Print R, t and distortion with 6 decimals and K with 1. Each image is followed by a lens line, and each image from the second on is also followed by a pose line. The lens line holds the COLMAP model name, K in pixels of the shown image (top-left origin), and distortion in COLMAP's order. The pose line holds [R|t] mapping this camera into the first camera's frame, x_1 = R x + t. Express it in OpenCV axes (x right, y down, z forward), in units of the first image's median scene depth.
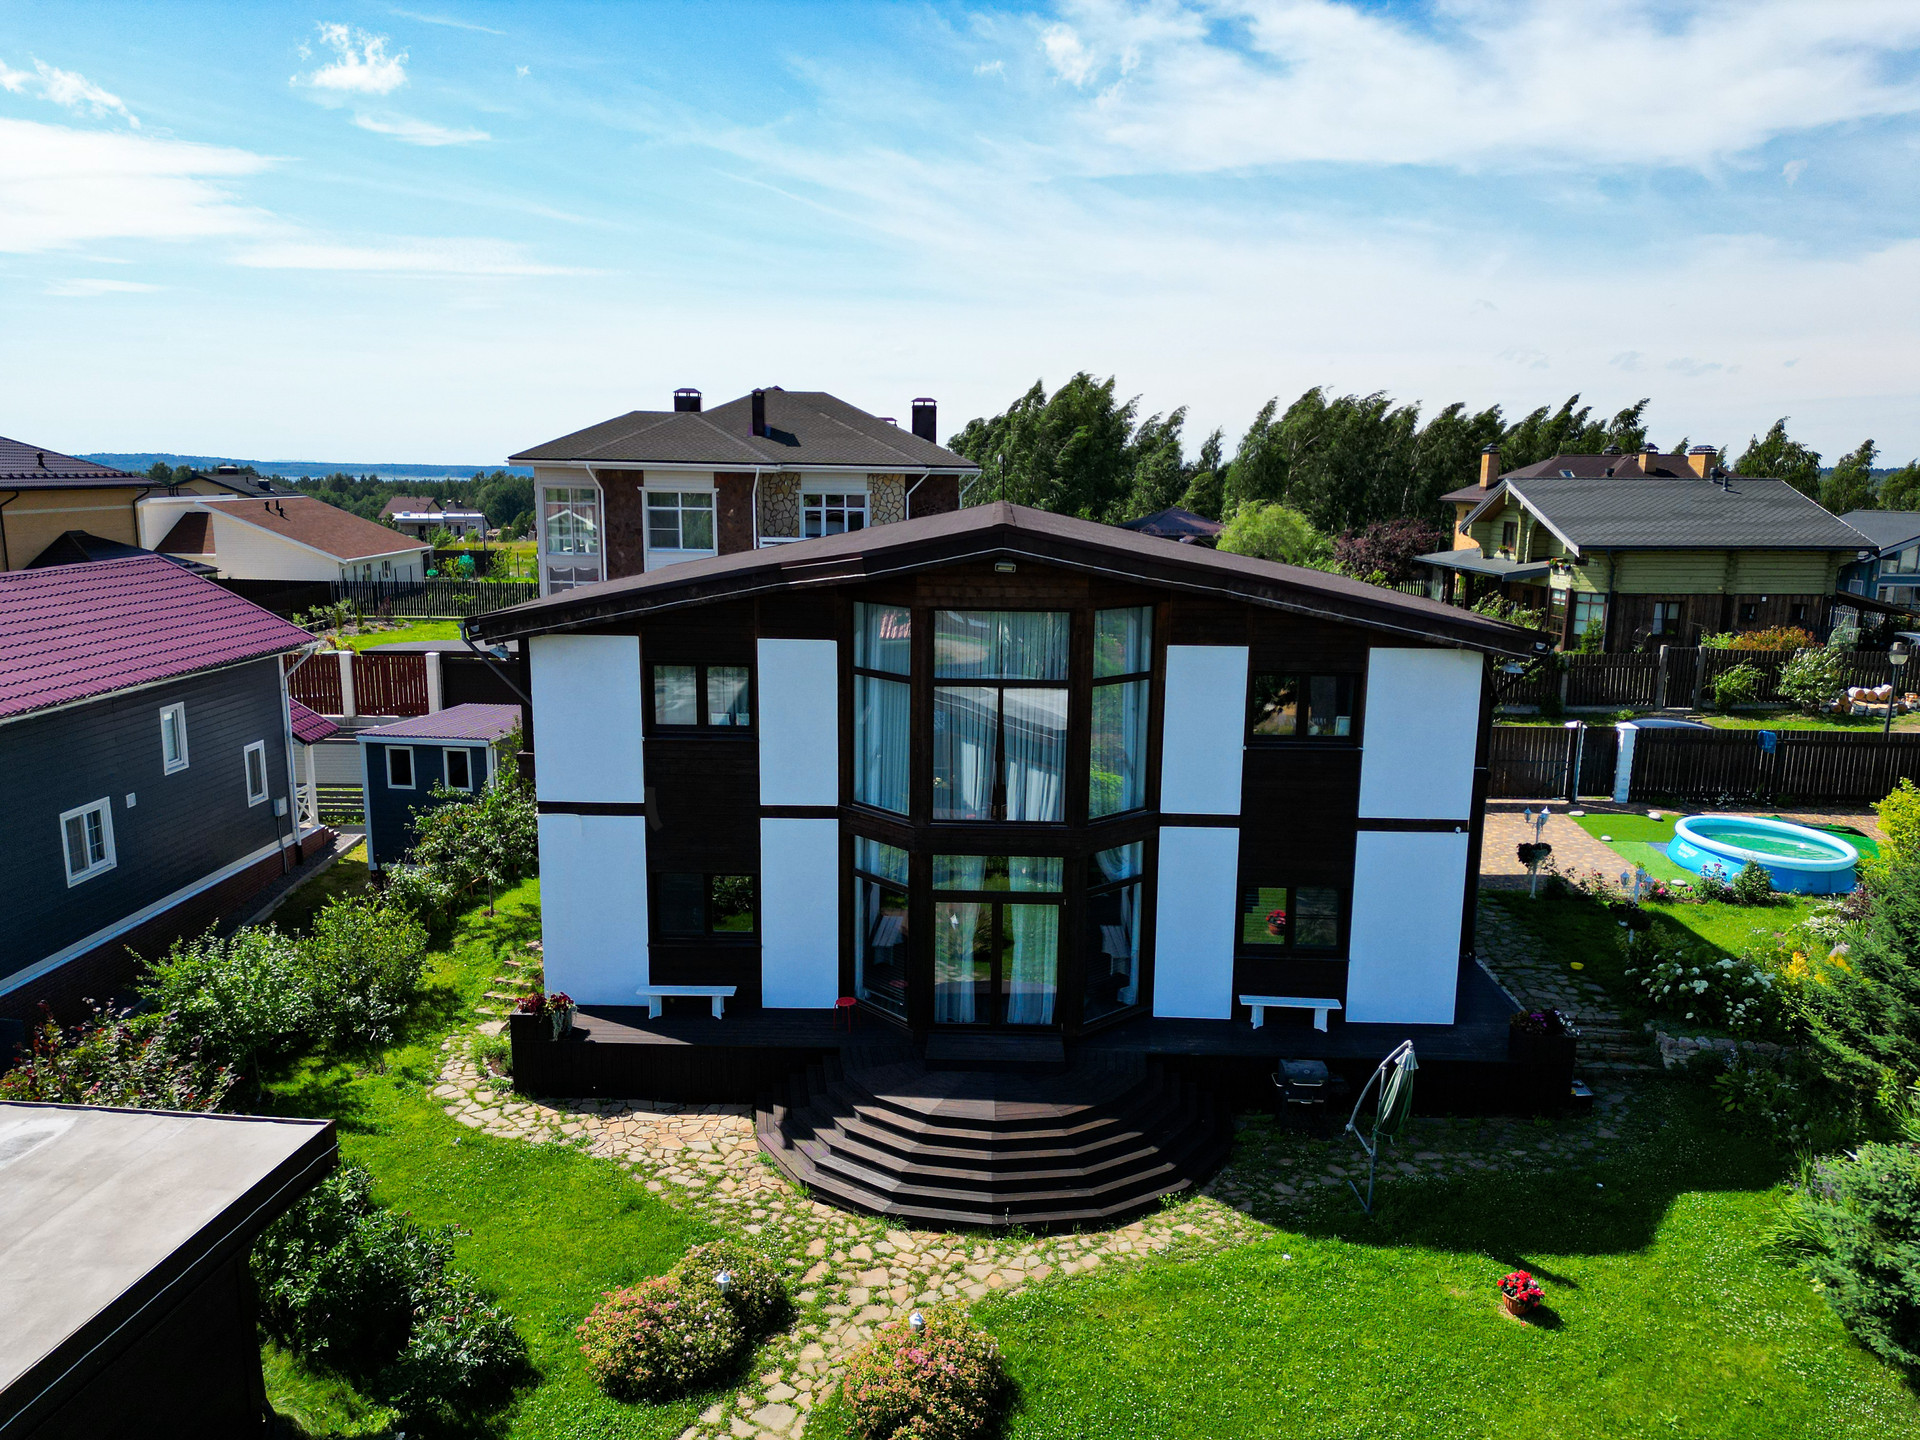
lens RADIAL K [[1327.4, 0, 1012.8], [0, 1327.4, 711.0], [0, 0, 1]] dist [0.052185, -0.001861]
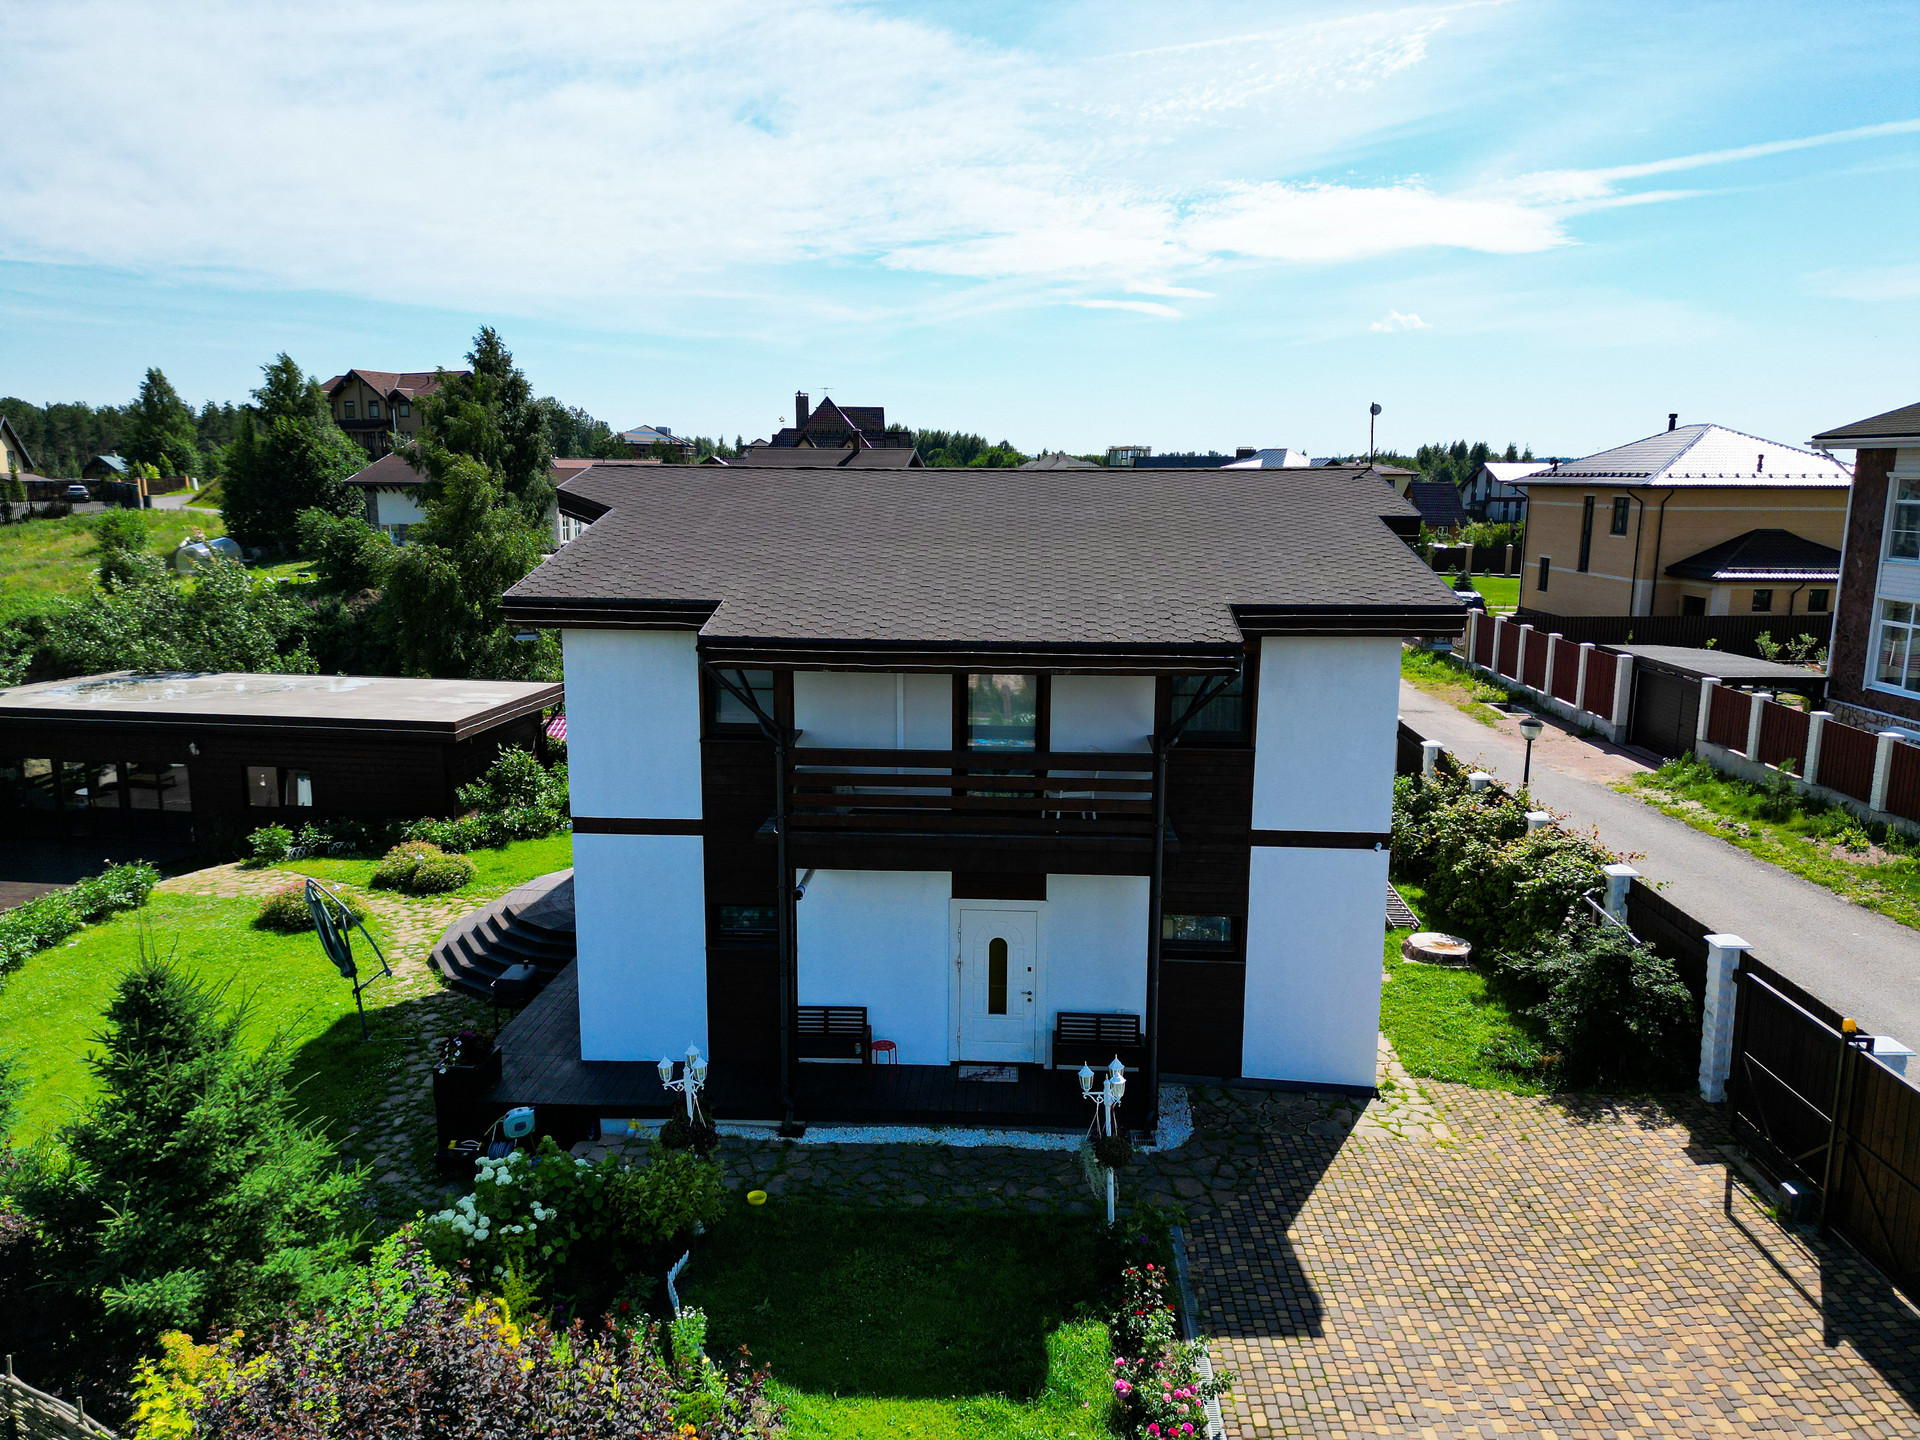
lens RADIAL K [[1350.8, 0, 960.0], [0, 1350.8, 720.0], [0, 0, 1]] dist [0.056790, -0.057036]
pose [[-0.046421, 0.160722, -0.985908, 1.147777], [-0.179727, 0.969521, 0.166513, -0.160291], [0.982621, 0.184924, -0.016120, 1.236072]]
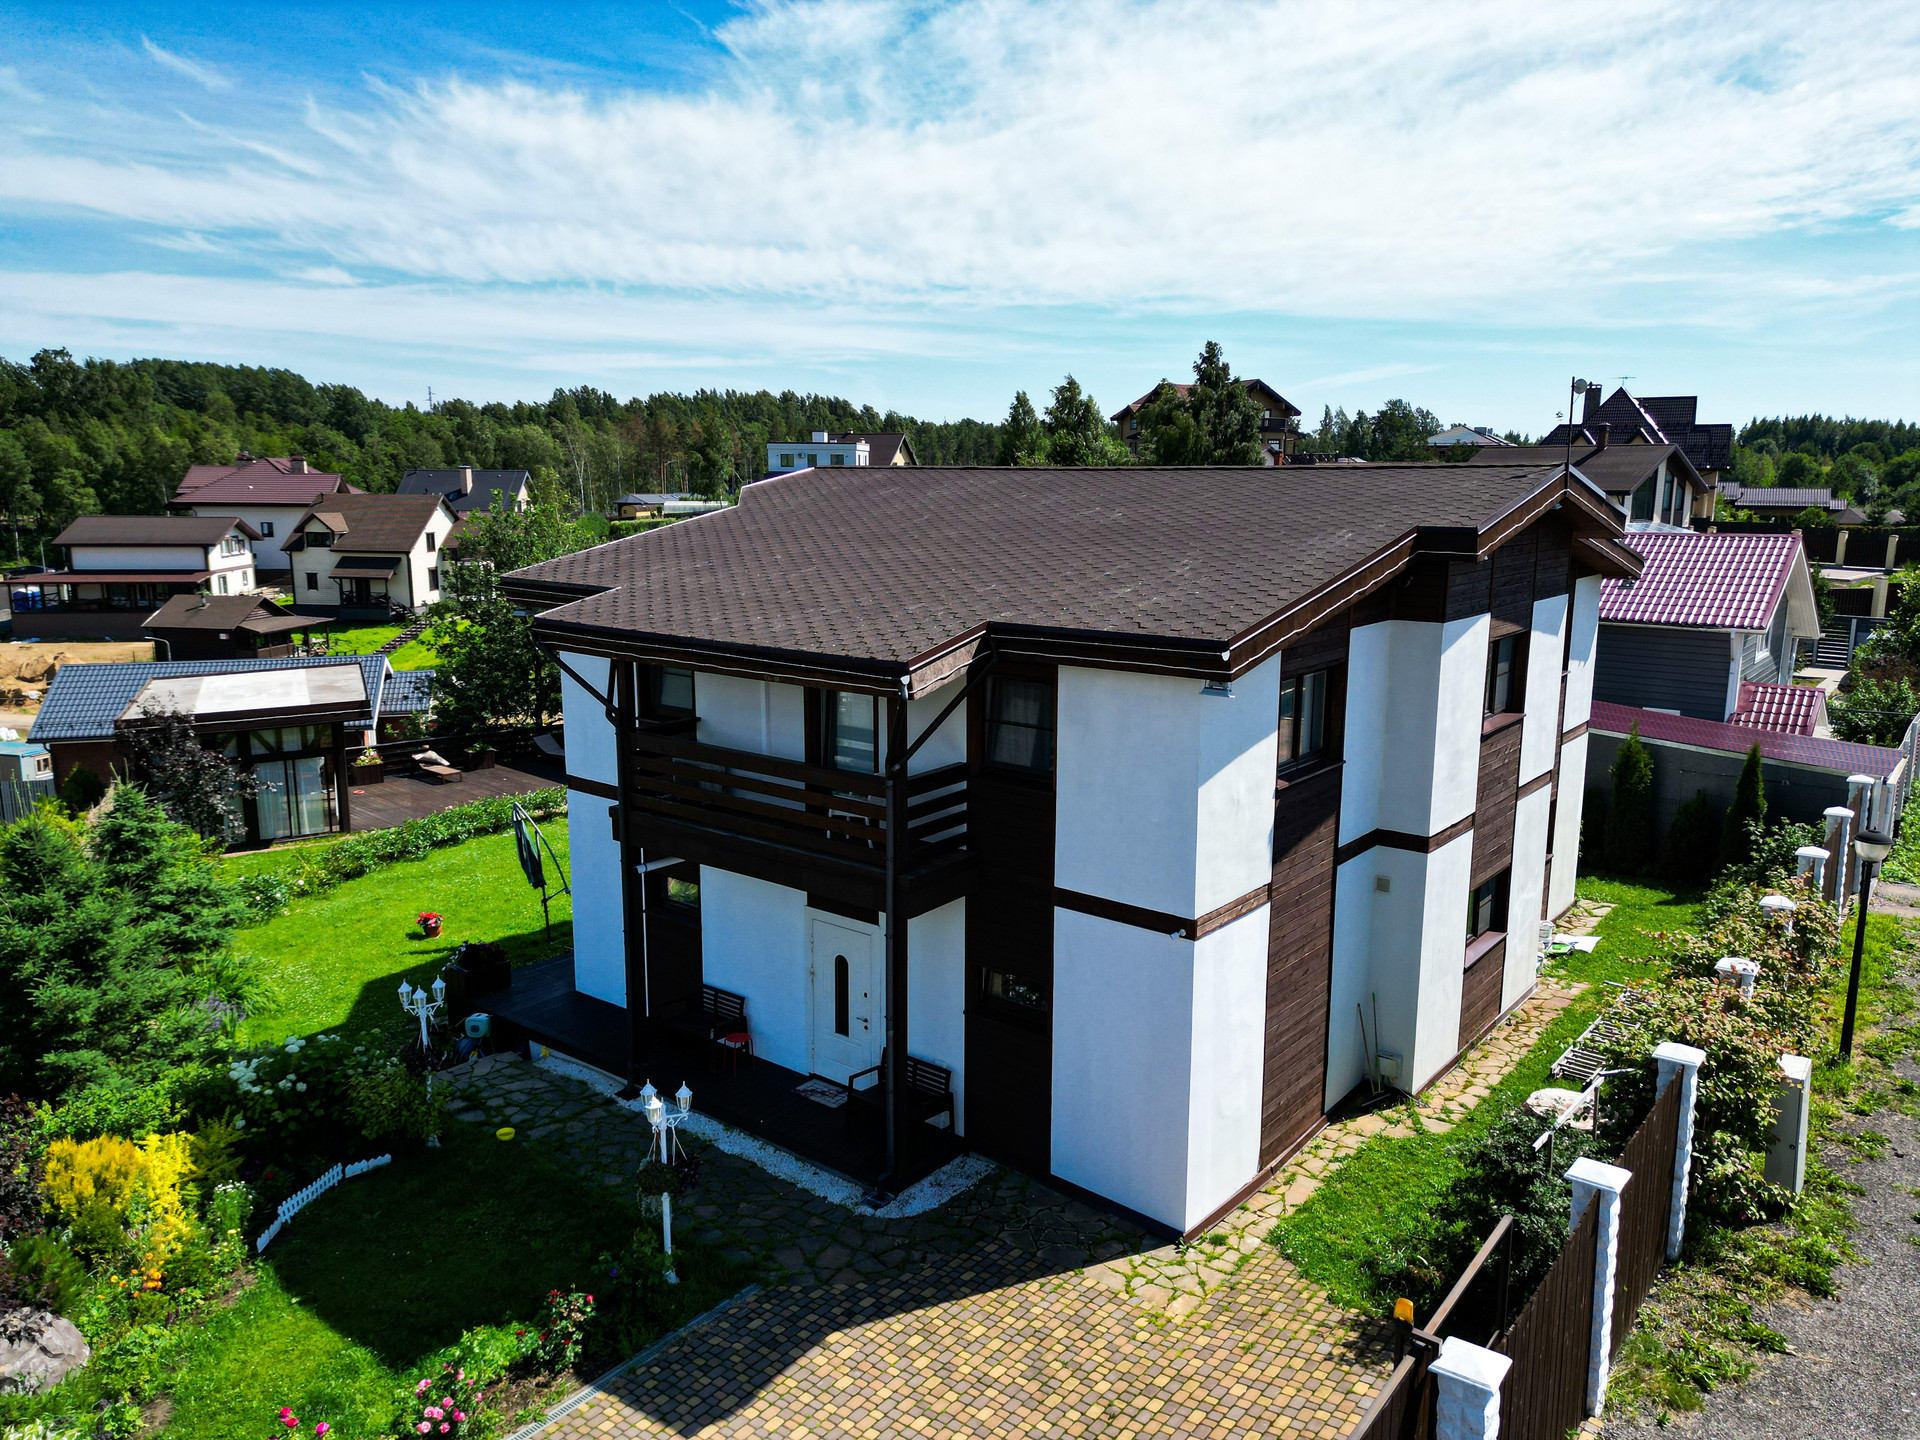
lens RADIAL K [[1322.5, 0, 960.0], [0, 1322.5, 720.0], [0, 0, 1]] dist [0.085208, -0.090317]
pose [[-0.618630, 0.124718, -0.775721, 0.903673], [-0.149705, 0.950521, 0.272210, -0.261724], [0.771288, 0.284527, -0.569349, 1.745673]]
